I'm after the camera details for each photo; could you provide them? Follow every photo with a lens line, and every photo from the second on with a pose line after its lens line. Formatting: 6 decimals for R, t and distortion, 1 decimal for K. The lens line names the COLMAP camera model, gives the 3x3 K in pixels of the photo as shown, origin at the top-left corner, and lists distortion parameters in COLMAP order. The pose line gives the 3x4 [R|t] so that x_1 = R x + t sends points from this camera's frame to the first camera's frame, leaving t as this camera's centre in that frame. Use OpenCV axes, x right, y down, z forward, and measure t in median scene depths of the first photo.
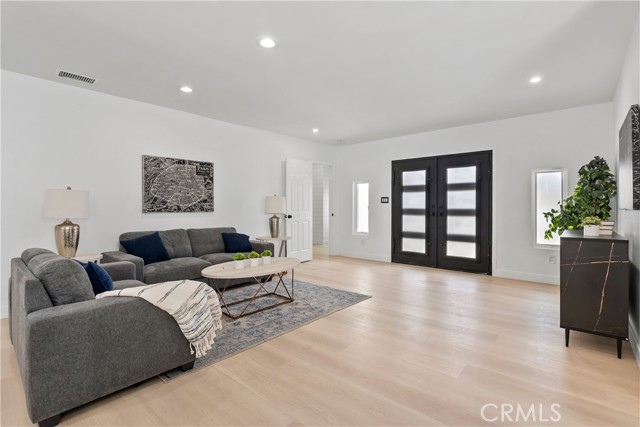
lens RADIAL K [[304.3, 0, 317.1], [0, 304.3, 207.3], [0, 0, 1]] dist [-0.011845, 0.000711]
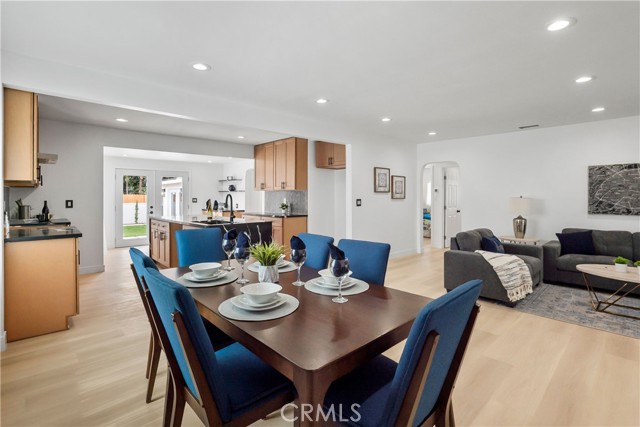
lens RADIAL K [[304.3, 0, 324.2], [0, 304.3, 196.9], [0, 0, 1]] dist [-0.011845, 0.000711]
pose [[-0.082828, -0.000353, -0.996564, 0.742424], [-0.009241, 0.999957, 0.000414, -0.041699], [0.996521, 0.009243, -0.082828, 0.049913]]
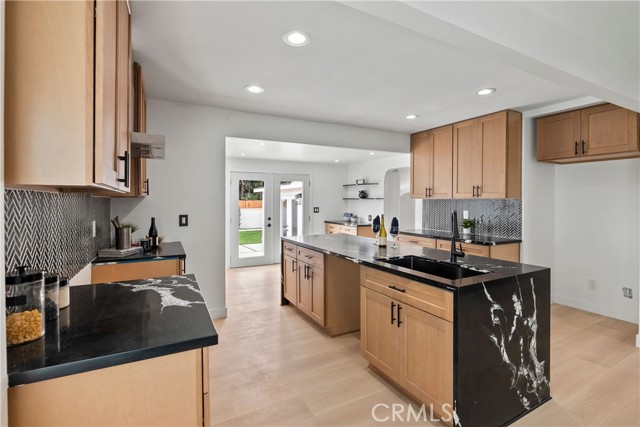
lens RADIAL K [[304.3, 0, 325.2], [0, 304.3, 202.2], [0, 0, 1]] dist [-0.011845, 0.000711]
pose [[-0.337006, 0.001922, -0.941501, 0.246246], [-0.010578, 0.999927, 0.005827, -0.064501], [0.941443, 0.011923, -0.336961, -0.450603]]
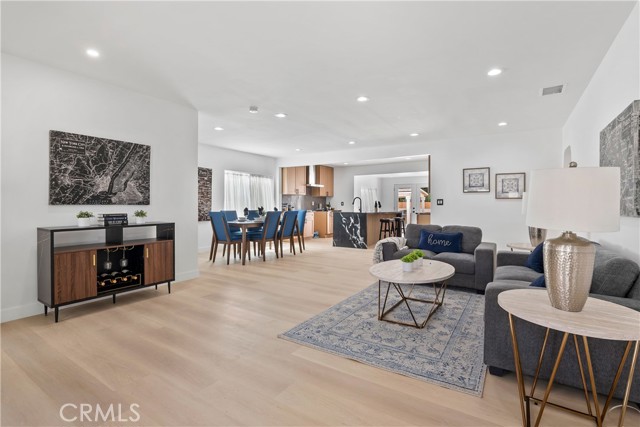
lens RADIAL K [[304.3, 0, 320.6], [0, 304.3, 207.8], [0, 0, 1]] dist [-0.011845, 0.000711]
pose [[-0.987902, -0.004924, -0.155000, 0.190986], [-0.007208, 0.999874, 0.014177, -0.001947], [0.154910, 0.015123, -0.987813, 1.667887]]
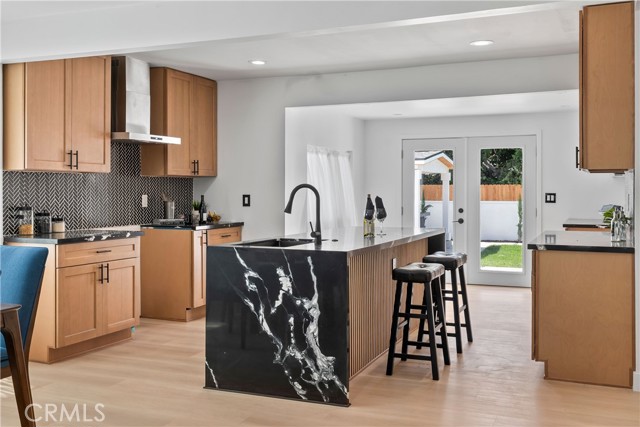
lens RADIAL K [[652.1, 0, 316.0], [0, 652.1, 194.7], [0, 0, 1]] dist [0.002704, 0.000000]
pose [[-0.946811, 0.001636, -0.321787, -0.046668], [-0.003616, 0.999870, 0.015723, -0.047156], [0.321771, 0.016051, -0.946682, 0.684839]]
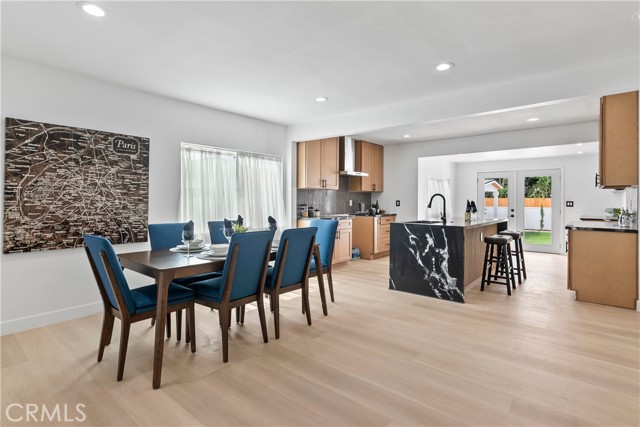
lens RADIAL K [[322.3, 0, 322.4], [0, 322.3, 201.3], [0, 0, 1]] dist [0.003302, 0.002543]
pose [[-0.999018, -0.007221, -0.043716, 0.070146], [-0.007720, 0.999907, 0.011257, -0.030874], [0.043630, 0.011584, -0.998981, 0.736129]]
